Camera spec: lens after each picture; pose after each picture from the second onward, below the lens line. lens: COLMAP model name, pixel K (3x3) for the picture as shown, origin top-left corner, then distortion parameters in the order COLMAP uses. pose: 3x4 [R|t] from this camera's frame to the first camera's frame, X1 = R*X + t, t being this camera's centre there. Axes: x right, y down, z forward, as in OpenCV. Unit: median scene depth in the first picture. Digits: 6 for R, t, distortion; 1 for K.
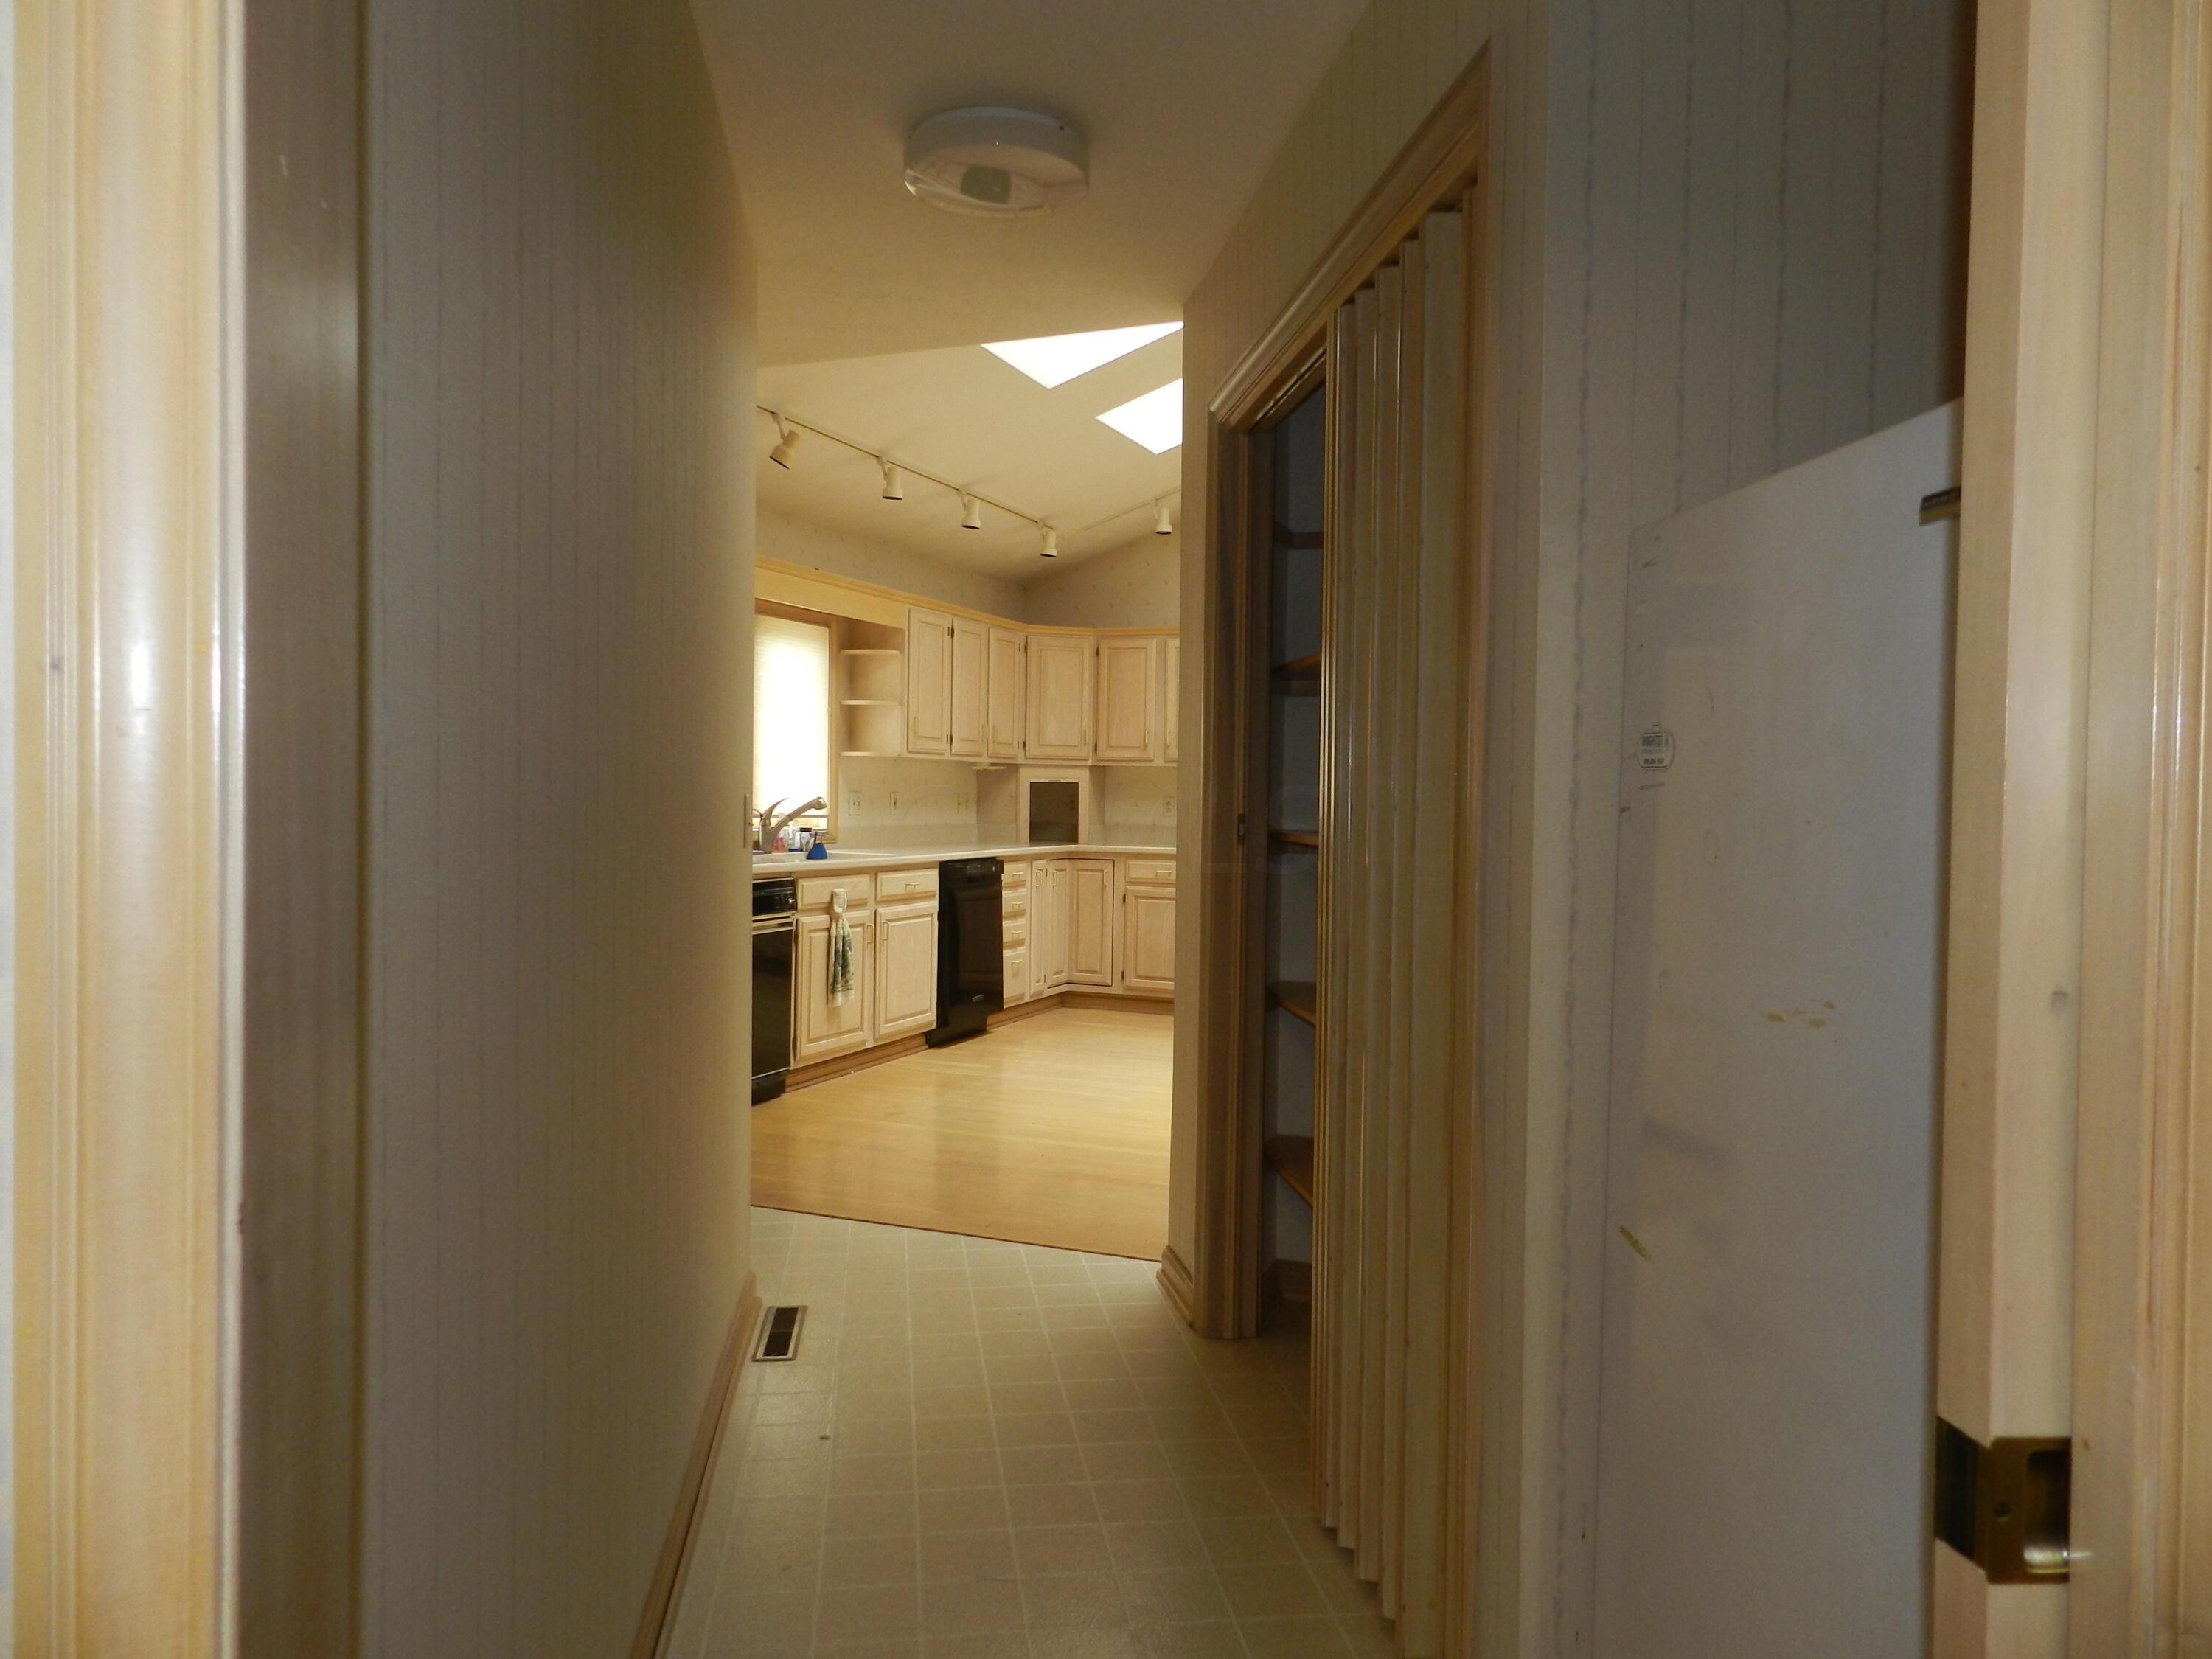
lens RADIAL K [[1509.0, 0, 1106.0], [0, 1509.0, 829.5], [0, 0, 1]] dist [0.019555, 0.000215]
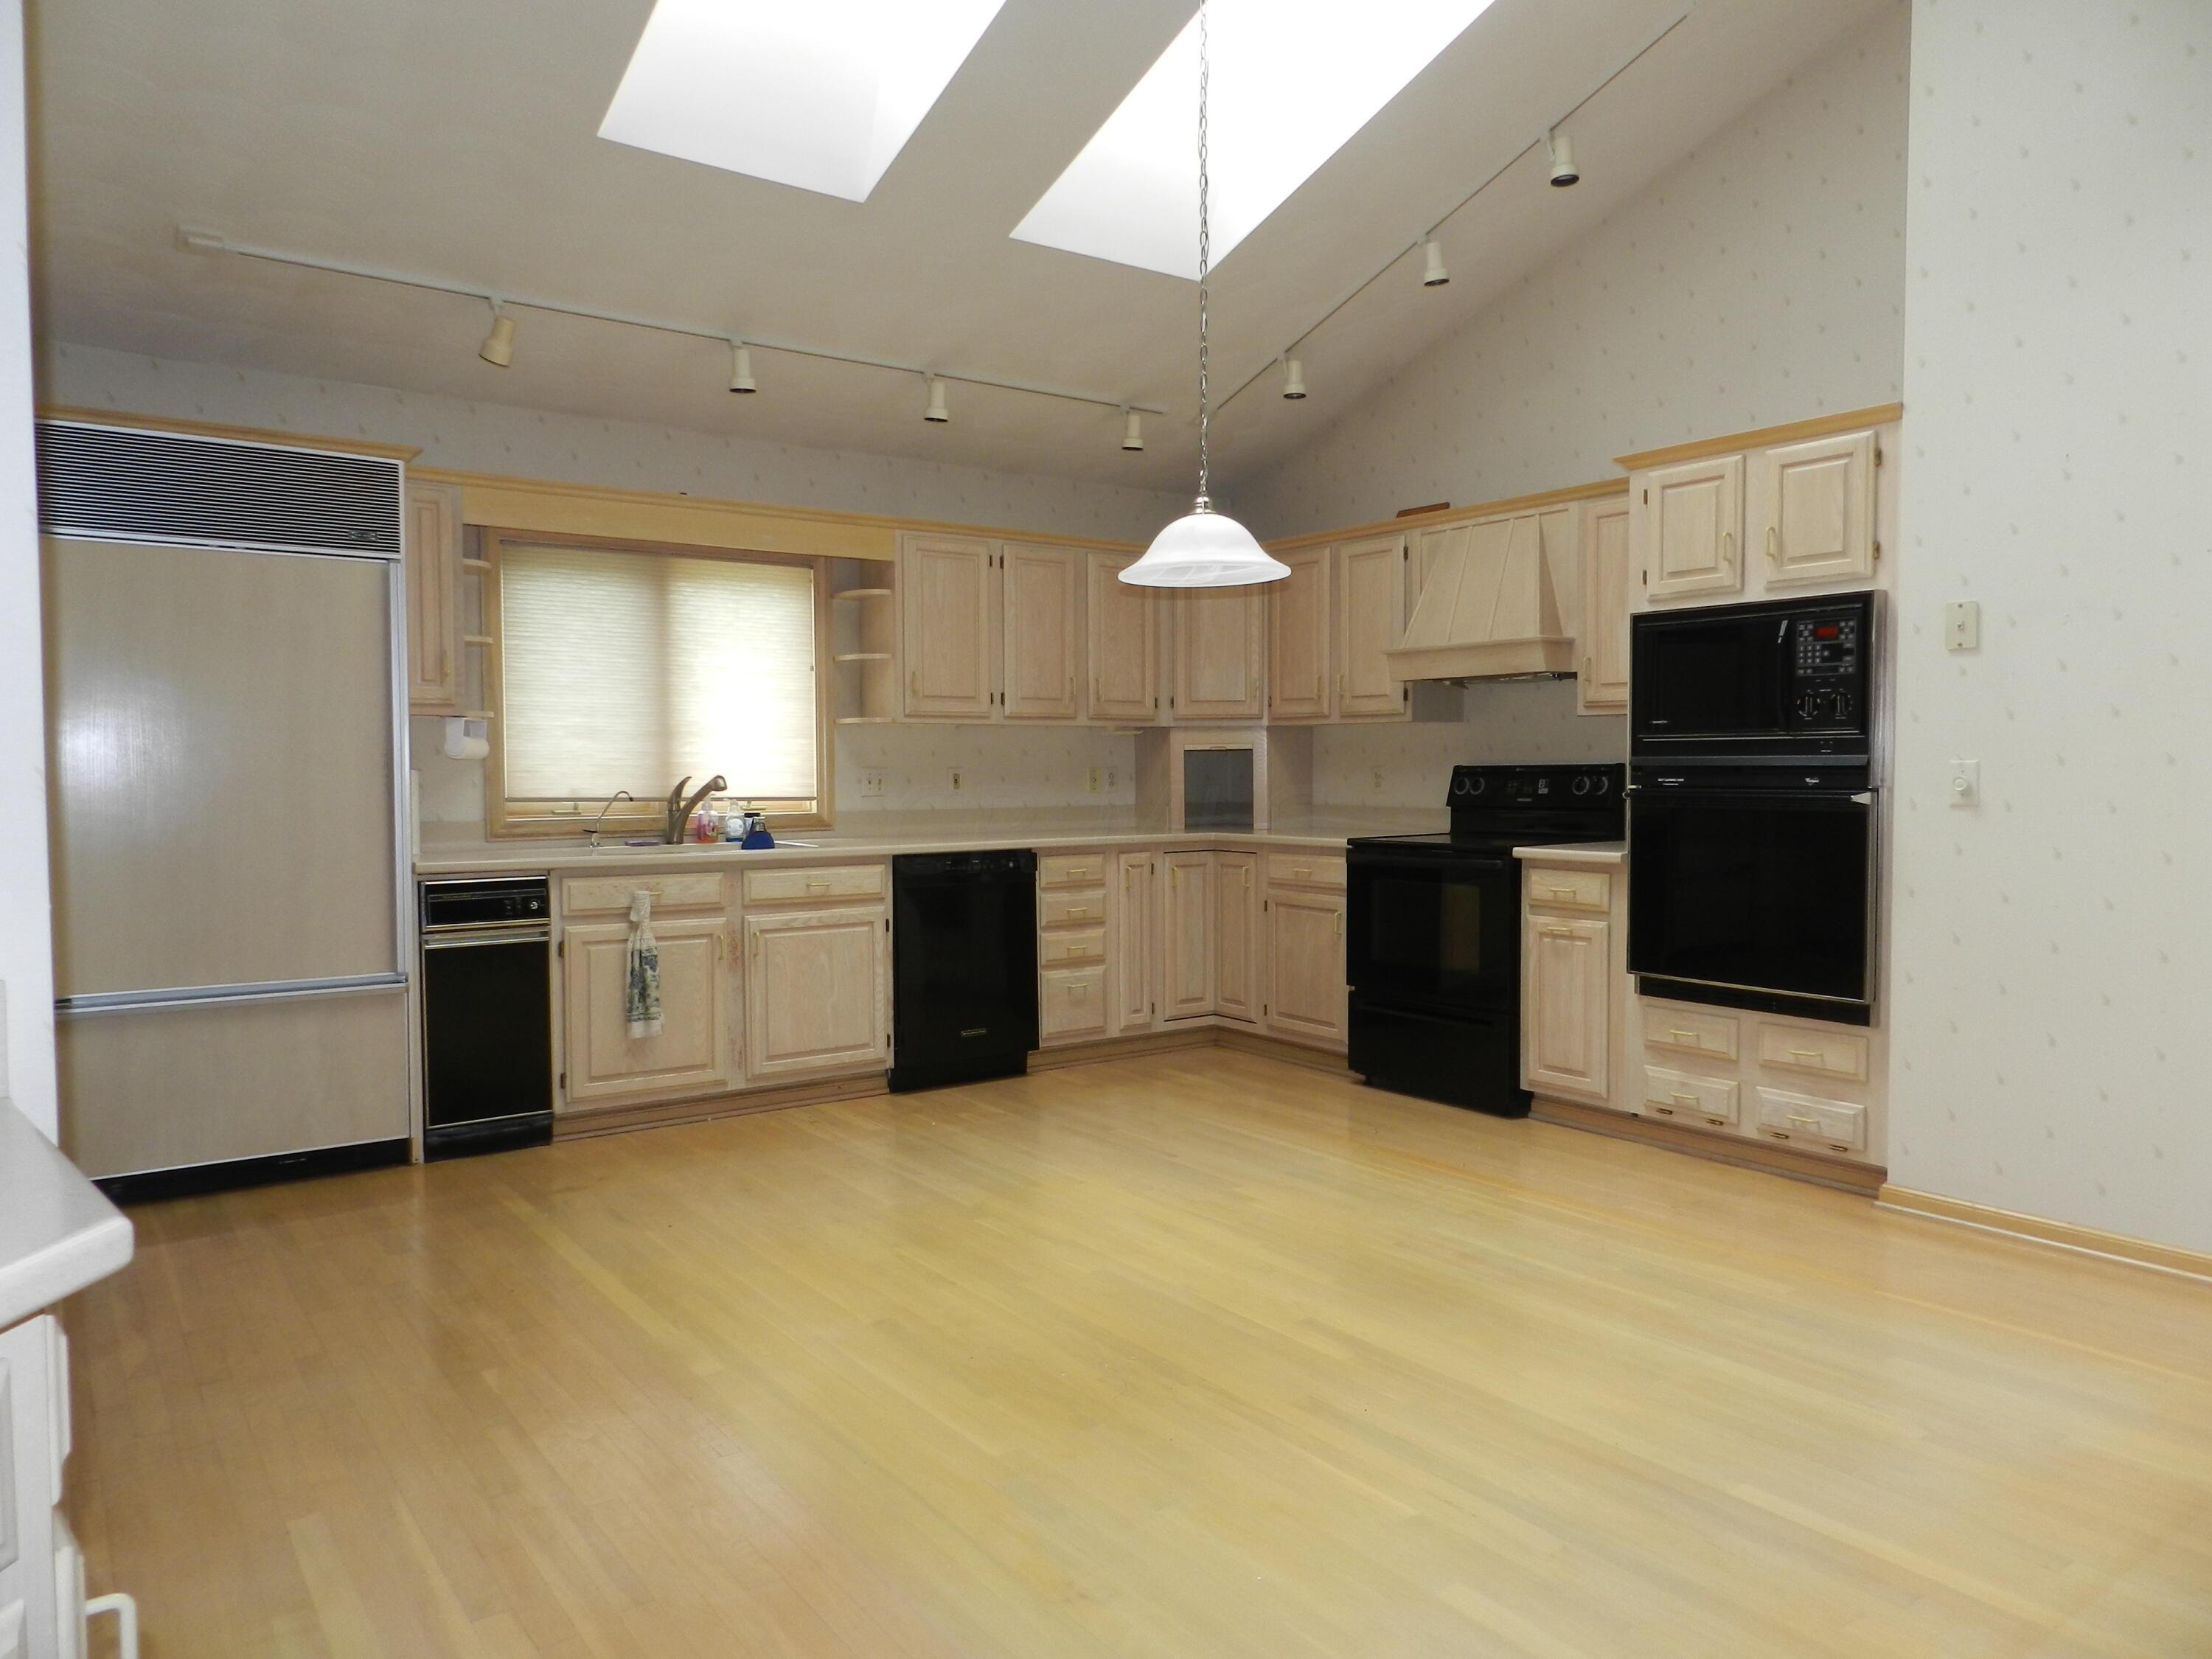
lens RADIAL K [[1509.0, 0, 1106.0], [0, 1509.0, 829.5], [0, 0, 1]] dist [0.019555, 0.000215]
pose [[0.848825, 0.004999, -0.528650, 0.379112], [0.004035, 0.999865, 0.015934, -0.003915], [0.528658, -0.015658, 0.848690, 0.380277]]
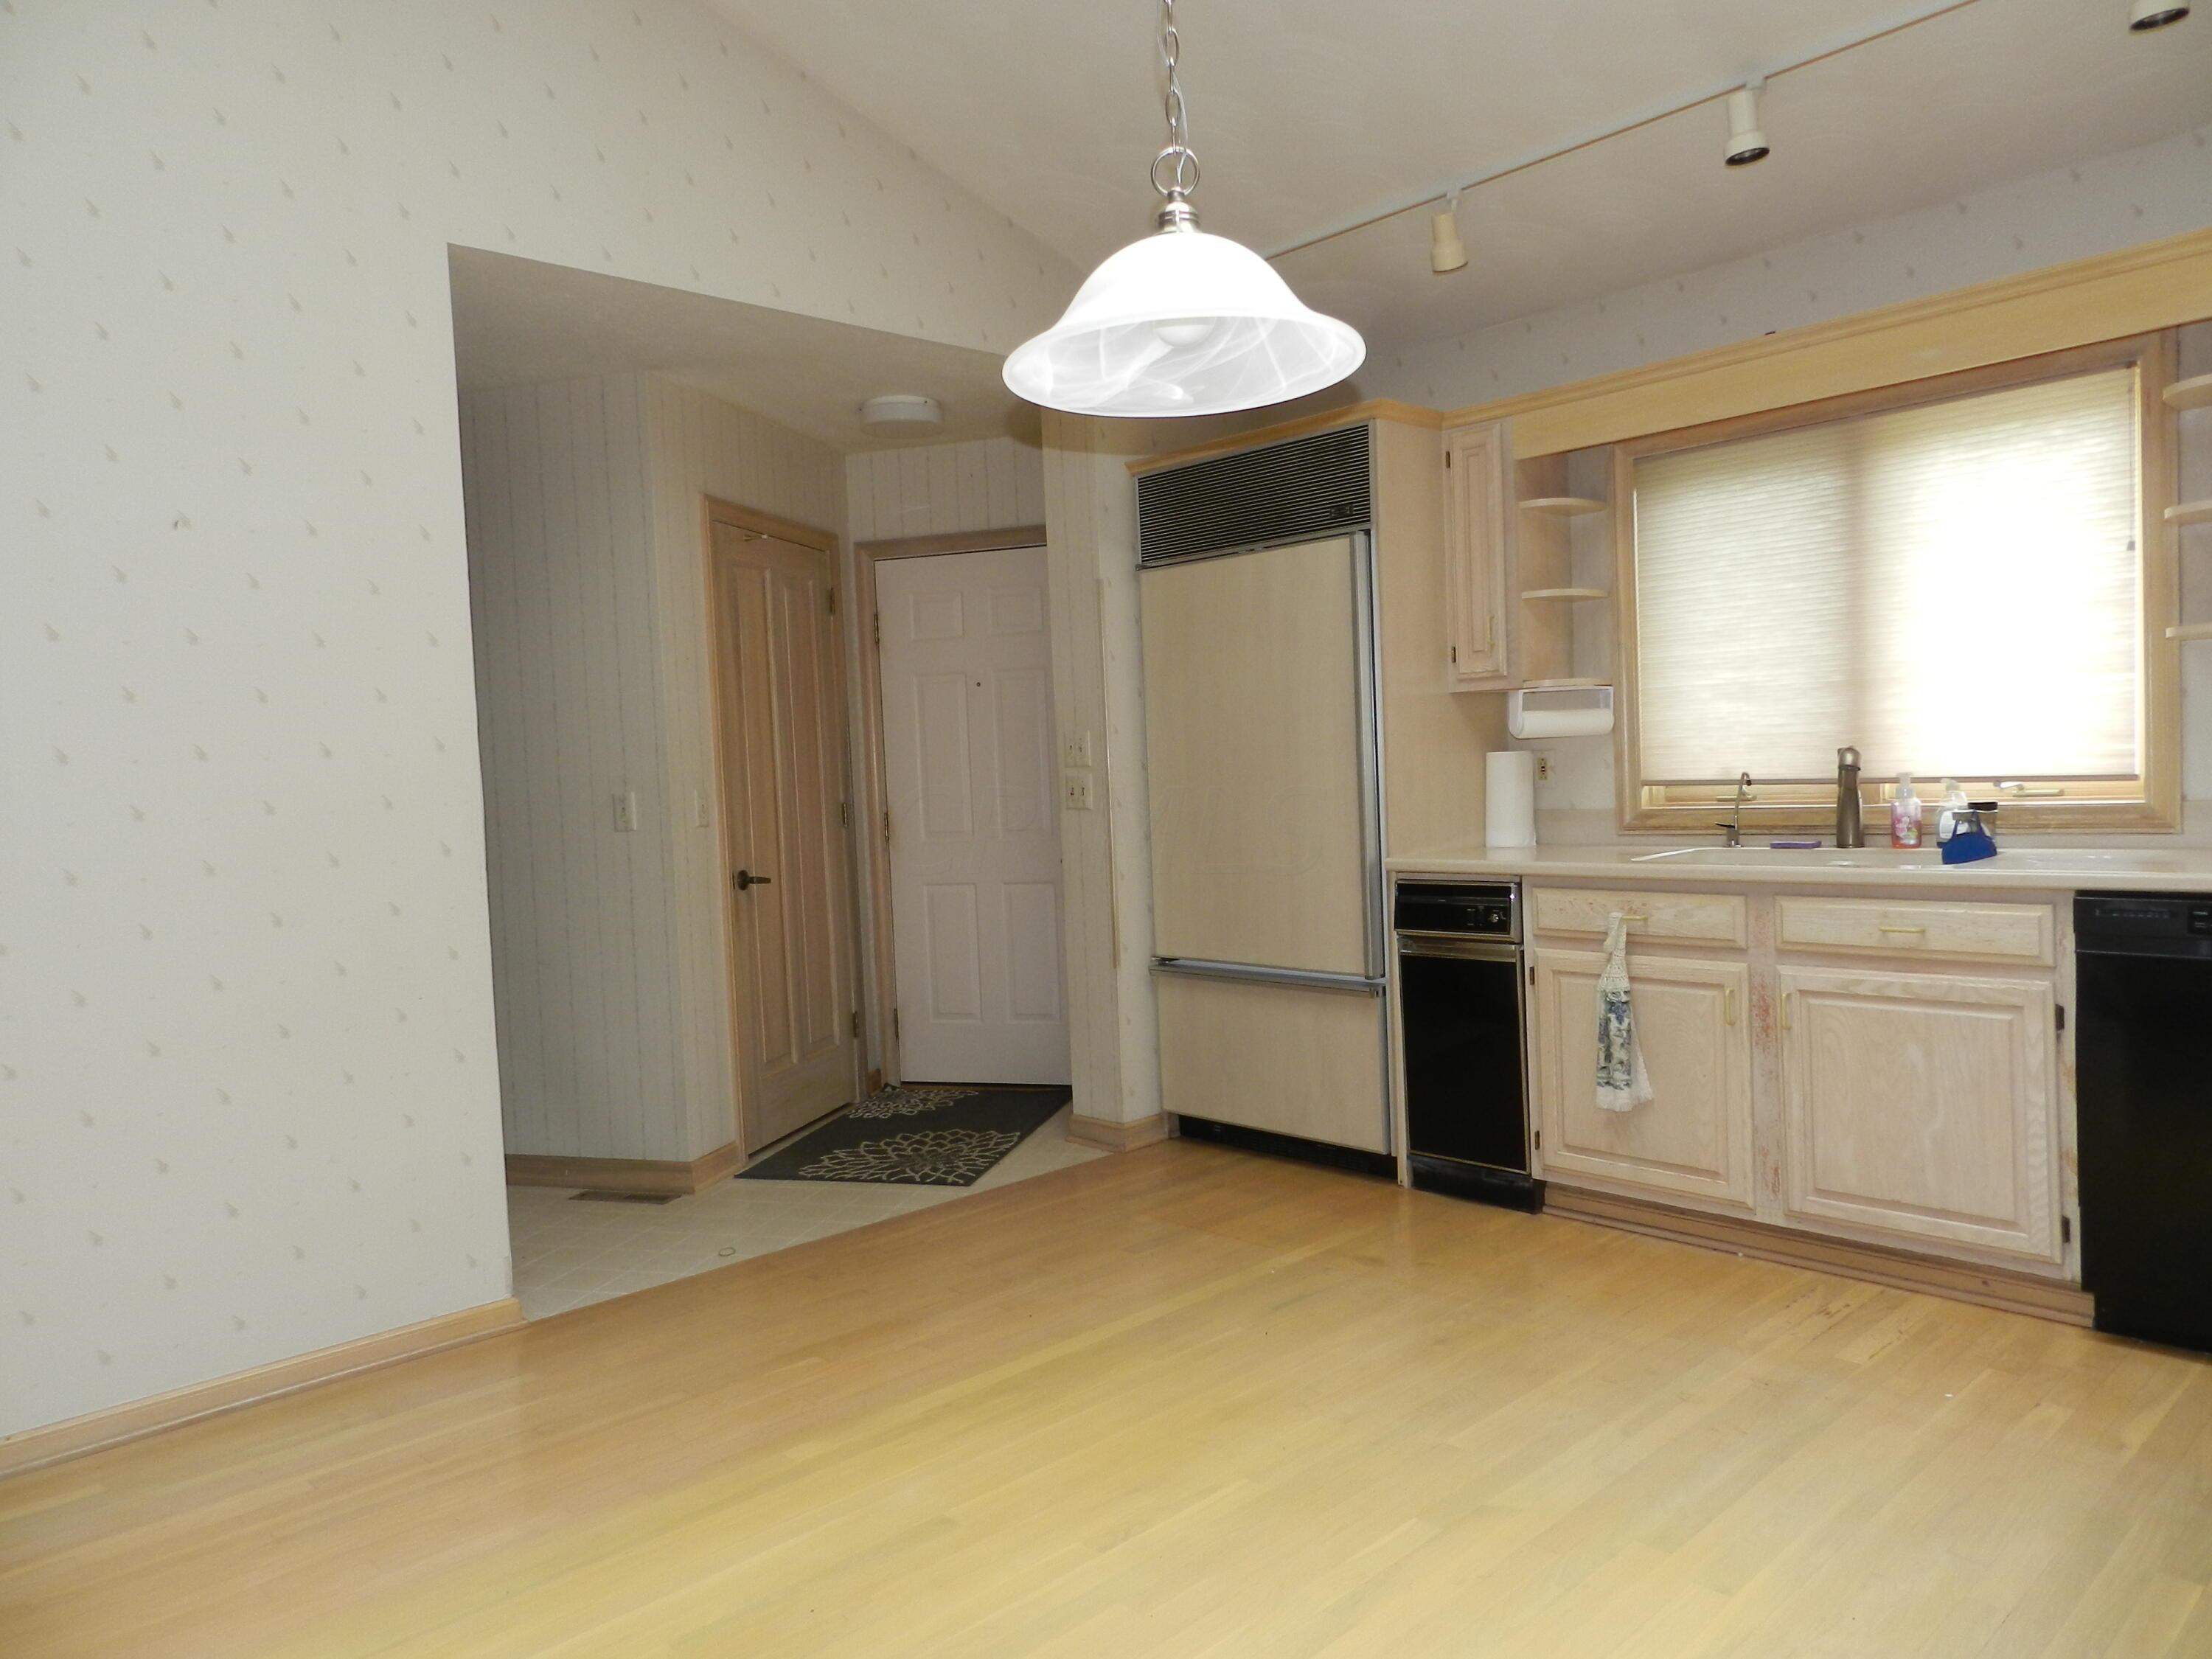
lens RADIAL K [[1509.0, 0, 1106.0], [0, 1509.0, 829.5], [0, 0, 1]] dist [0.019555, 0.000215]
pose [[-0.423989, 0.041860, -0.904699, 0.367005], [0.018688, 0.999123, 0.037470, -0.015498], [0.905474, -0.001020, -0.424400, 0.898014]]
